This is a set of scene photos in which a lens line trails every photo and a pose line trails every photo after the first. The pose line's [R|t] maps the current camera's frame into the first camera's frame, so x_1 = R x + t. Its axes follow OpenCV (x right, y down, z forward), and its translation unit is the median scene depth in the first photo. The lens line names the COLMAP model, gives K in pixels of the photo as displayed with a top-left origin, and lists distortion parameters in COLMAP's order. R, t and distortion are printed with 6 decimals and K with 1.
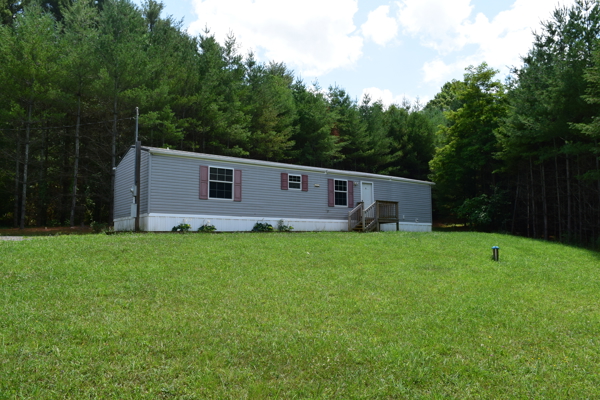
lens RADIAL K [[473.2, 0, 300.0], [0, 473.2, 200.0], [0, 0, 1]] dist [-0.005805, -0.007454]
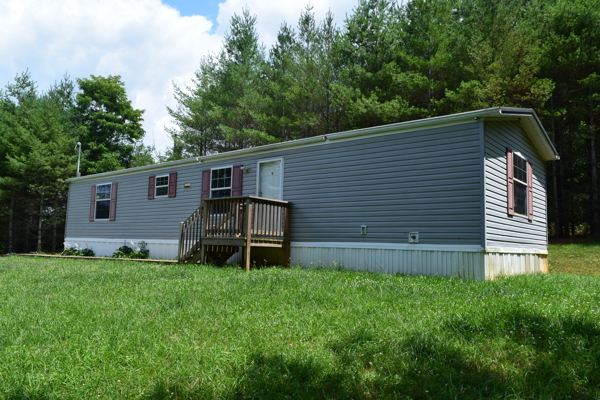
lens RADIAL K [[473.2, 0, 300.0], [0, 473.2, 200.0], [0, 0, 1]] dist [-0.005805, -0.007454]
pose [[0.253710, -0.050077, -0.965983, 0.527229], [0.111627, 0.993502, -0.022186, 0.015196], [0.960818, -0.102202, 0.257651, 0.753557]]
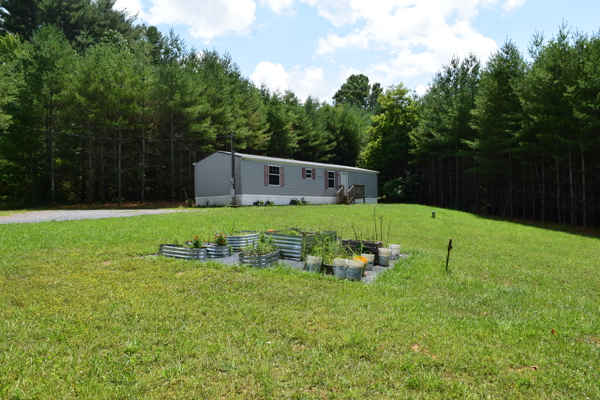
lens RADIAL K [[473.2, 0, 300.0], [0, 473.2, 200.0], [0, 0, 1]] dist [-0.005805, -0.007454]
pose [[0.971614, -0.006078, 0.236493, -0.312538], [-0.008232, 0.998196, 0.059474, -0.032561], [-0.236428, -0.059732, 0.969811, -0.412708]]
